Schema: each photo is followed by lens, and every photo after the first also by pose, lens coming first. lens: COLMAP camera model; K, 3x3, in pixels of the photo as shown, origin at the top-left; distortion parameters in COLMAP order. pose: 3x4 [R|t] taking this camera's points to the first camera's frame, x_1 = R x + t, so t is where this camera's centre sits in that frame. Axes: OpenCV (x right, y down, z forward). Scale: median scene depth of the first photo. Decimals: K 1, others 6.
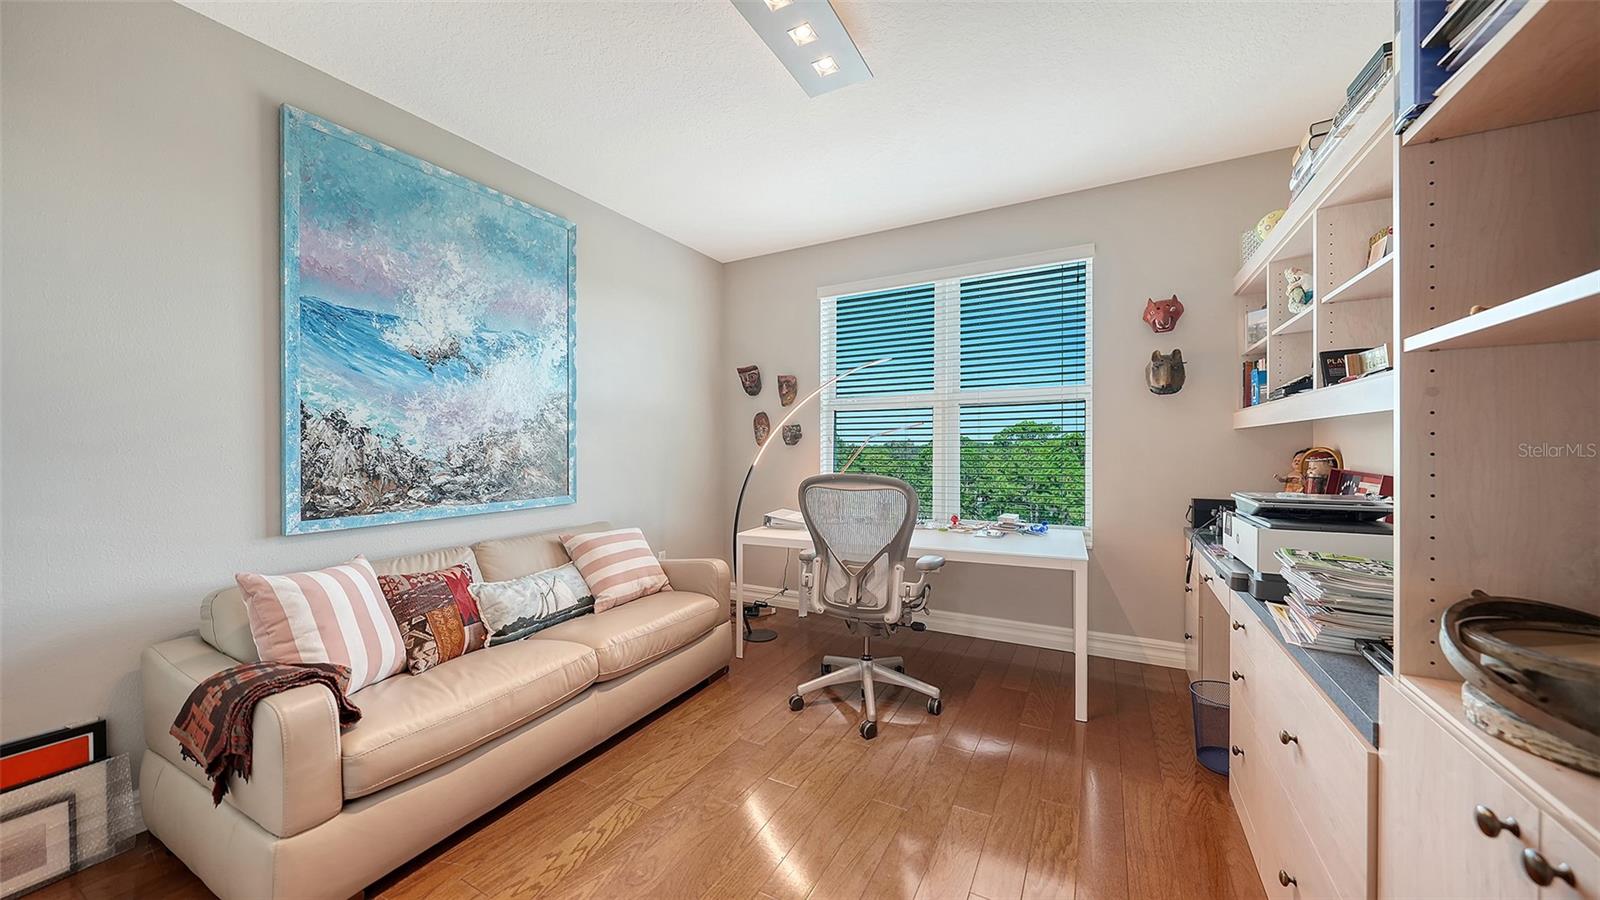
lens RADIAL K [[559.6, 0, 800.2], [0, 559.6, 448.7], [0, 0, 1]] dist [0.000758, -0.000569]
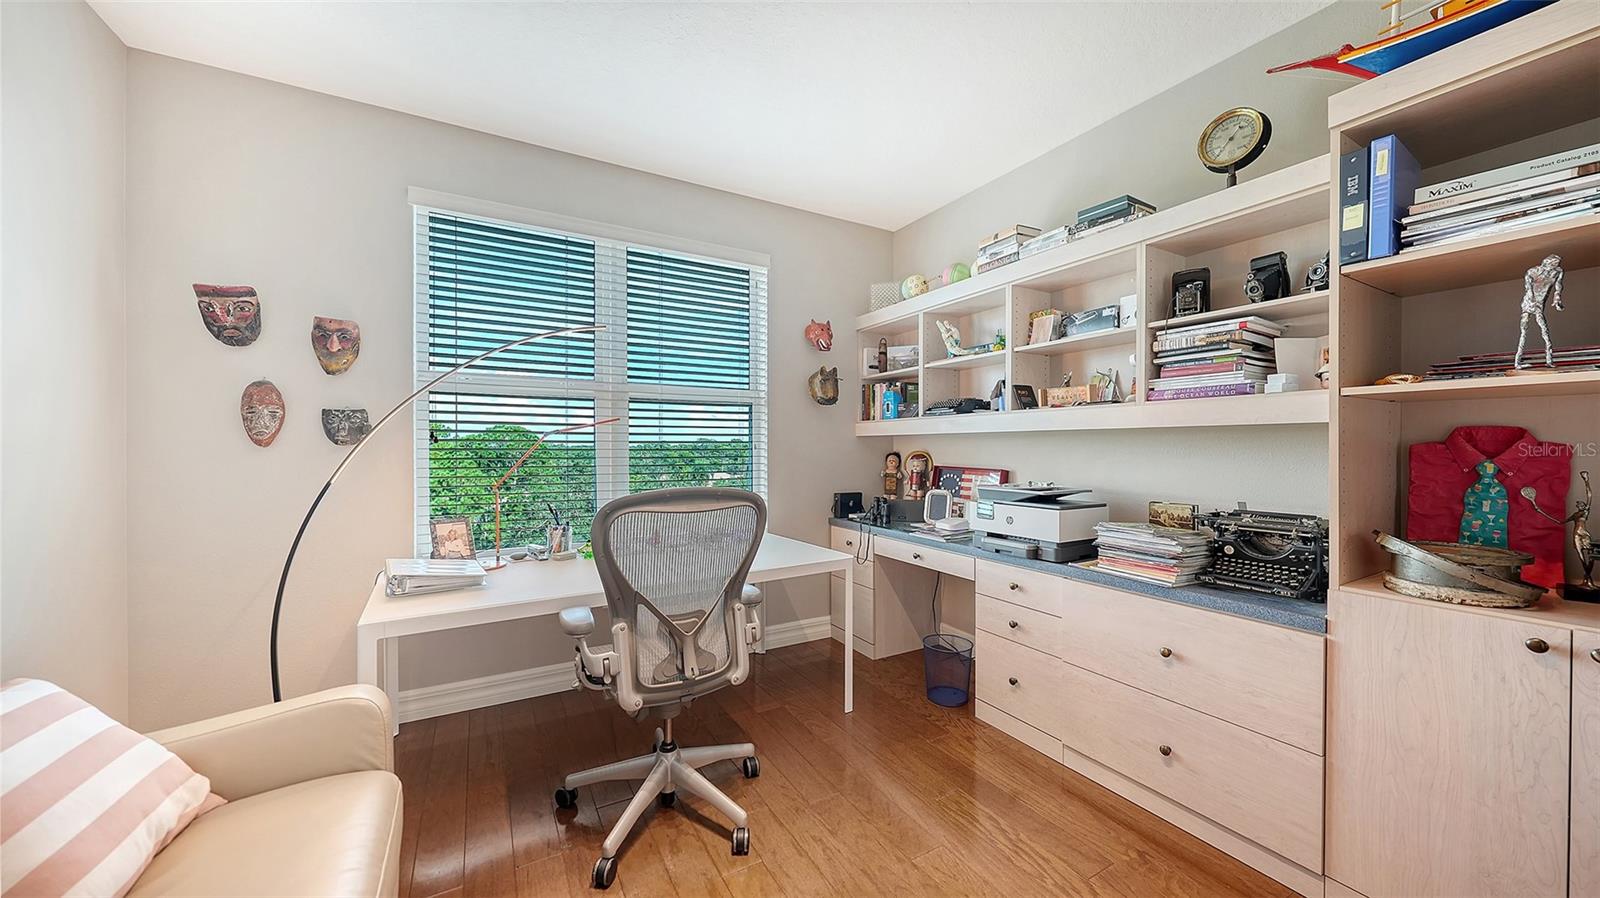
lens RADIAL K [[559.6, 0, 800.0], [0, 559.6, 456.9], [0, 0, 1]] dist [0.000758, -0.000569]
pose [[0.518383, -0.009391, 0.855097, -0.359560], [-0.001842, 0.999925, 0.012098, -0.003203], [-0.855147, -0.007846, 0.518327, 0.438689]]
